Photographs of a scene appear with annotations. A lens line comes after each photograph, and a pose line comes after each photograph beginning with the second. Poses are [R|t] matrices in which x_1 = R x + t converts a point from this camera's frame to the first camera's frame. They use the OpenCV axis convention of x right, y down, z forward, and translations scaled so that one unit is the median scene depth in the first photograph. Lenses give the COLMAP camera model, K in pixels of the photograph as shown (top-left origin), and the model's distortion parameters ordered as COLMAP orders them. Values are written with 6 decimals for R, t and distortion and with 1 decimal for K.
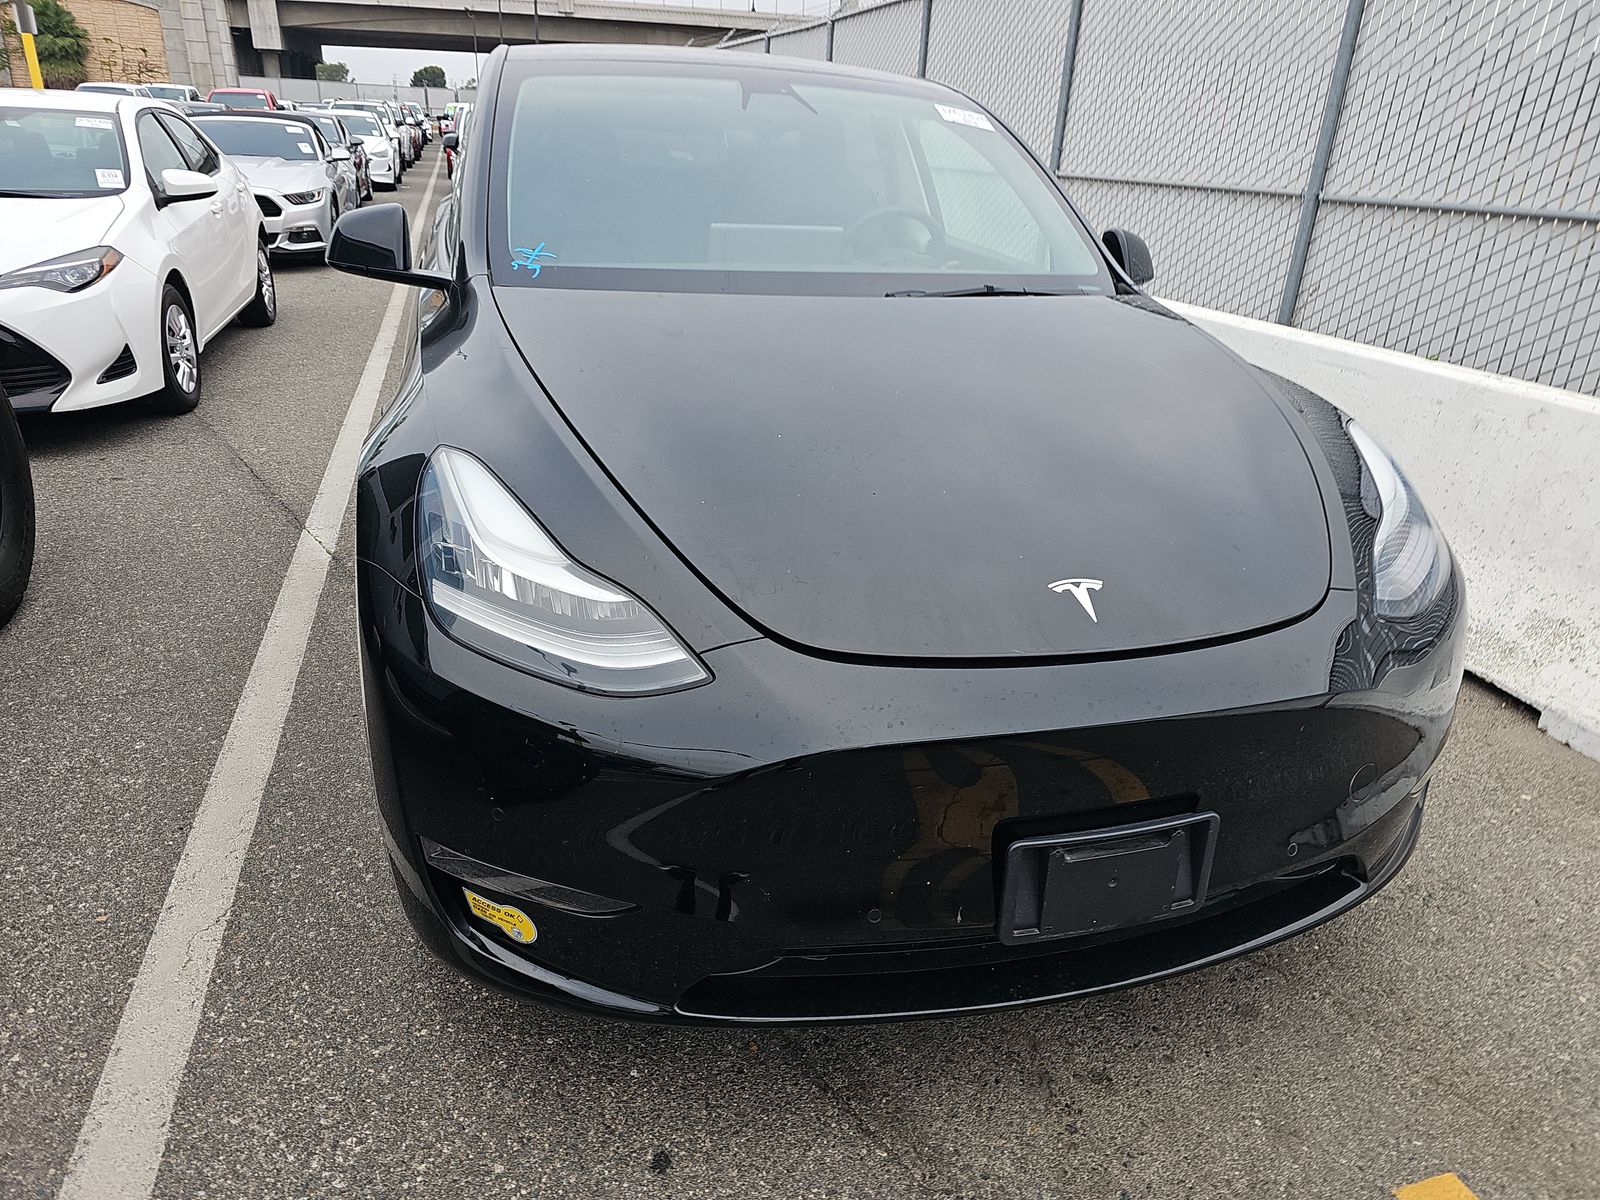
lens RADIAL K [[1061.0, 0, 796.1], [0, 1061.0, 595.9], [0, 0, 1]] dist [0.048806, -0.043359]
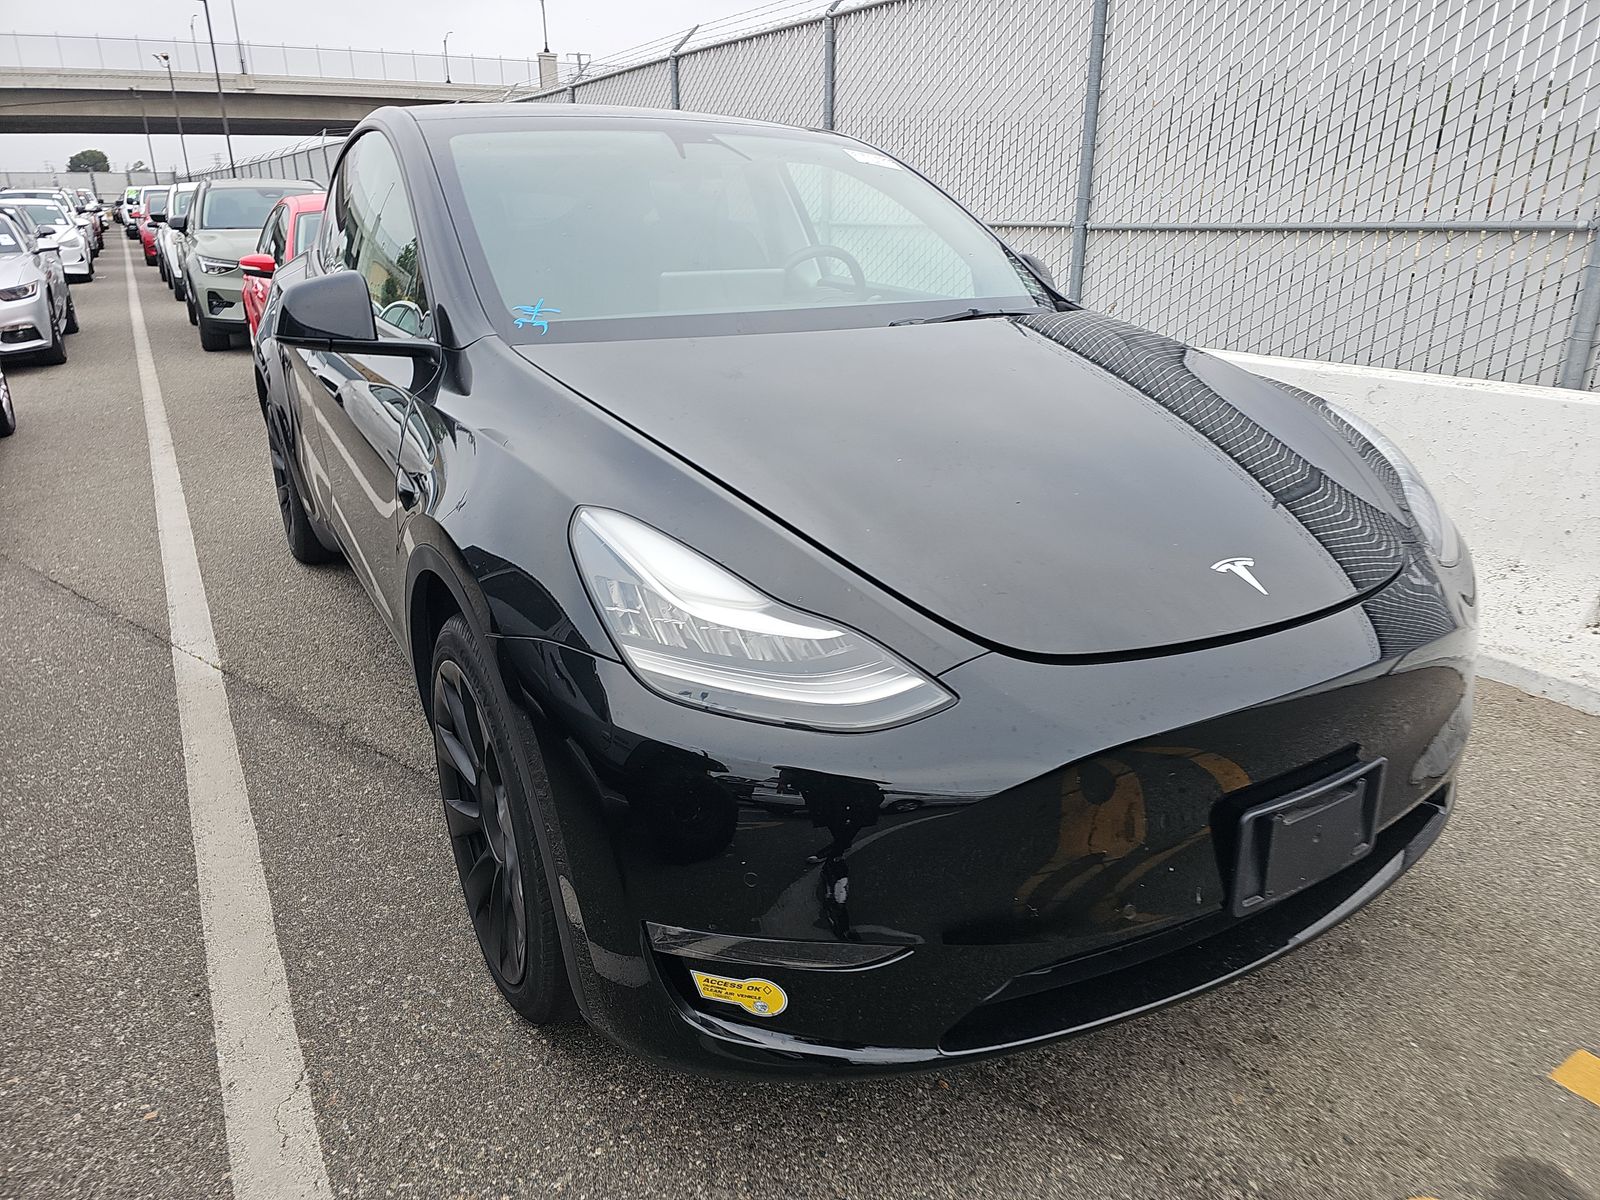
lens RADIAL K [[1061.6, 0, 796.4], [0, 1061.6, 587.5], [0, 0, 1]] dist [0.050520, -0.042267]
pose [[0.967896, -0.129563, 0.215387, -0.256960], [0.141412, 0.989123, -0.040478, -0.003561], [-0.207800, 0.069637, 0.975689, 0.036799]]
